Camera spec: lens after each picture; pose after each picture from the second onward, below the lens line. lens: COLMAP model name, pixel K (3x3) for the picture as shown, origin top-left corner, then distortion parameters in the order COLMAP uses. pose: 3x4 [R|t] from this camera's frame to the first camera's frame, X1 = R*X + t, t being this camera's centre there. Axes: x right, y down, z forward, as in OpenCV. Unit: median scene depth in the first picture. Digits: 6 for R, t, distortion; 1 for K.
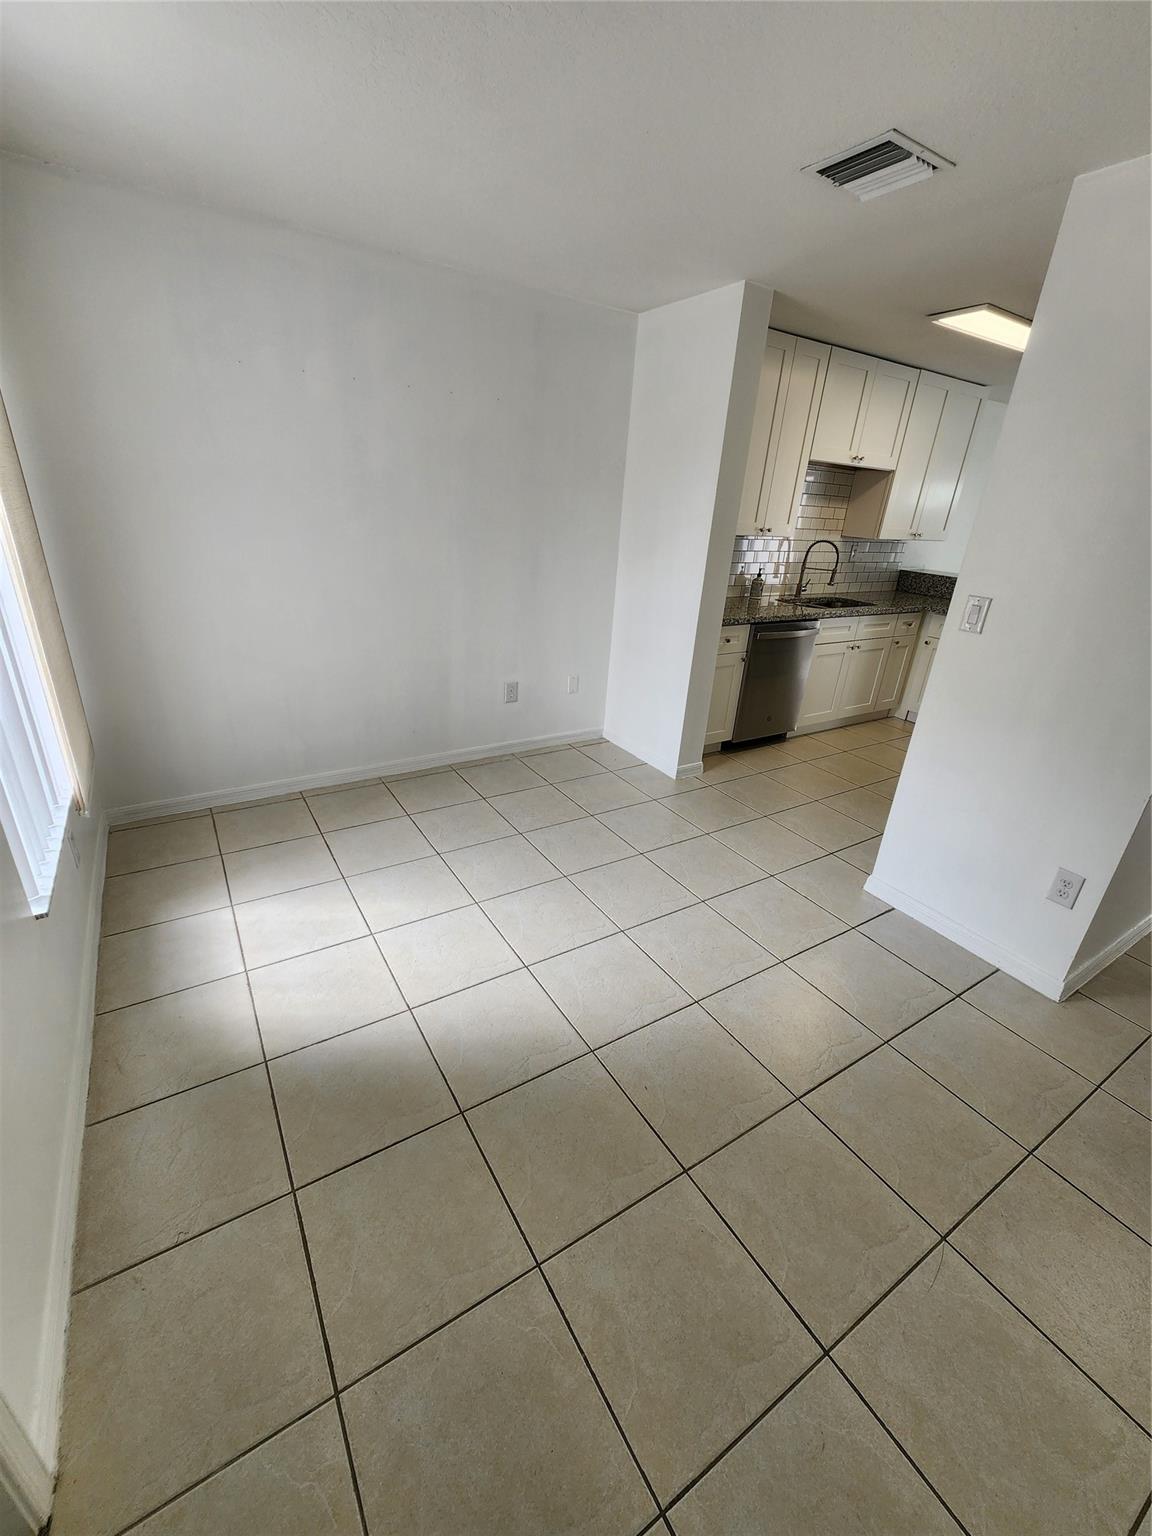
lens RADIAL K [[630.0, 0, 568.8], [0, 630.0, 771.4], [0, 0, 1]] dist [0.009921, -0.002436]
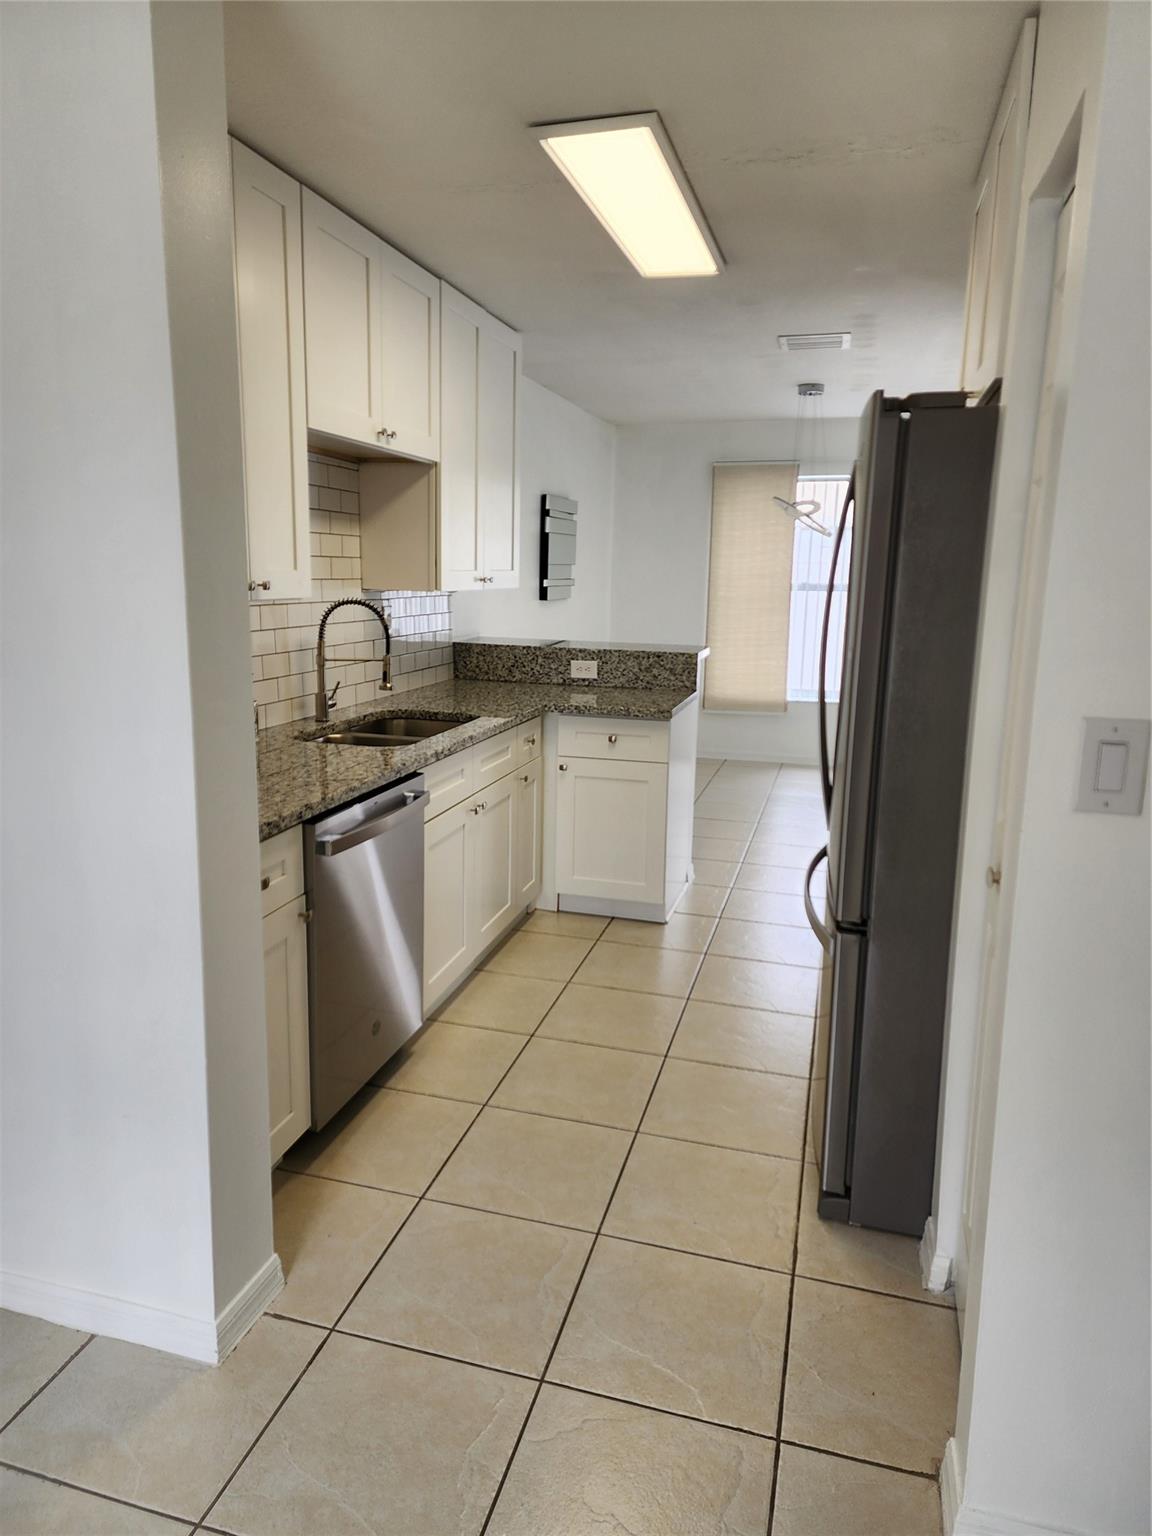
lens RADIAL K [[1029.7, 0, 583.0], [0, 1029.7, 763.2], [0, 0, 1]] dist [0.088191, -0.068618]
pose [[0.739593, -0.170269, 0.651161, 0.014727], [0.290536, 0.953457, -0.080678, -0.165867], [-0.607117, 0.248854, 0.754639, 0.414886]]
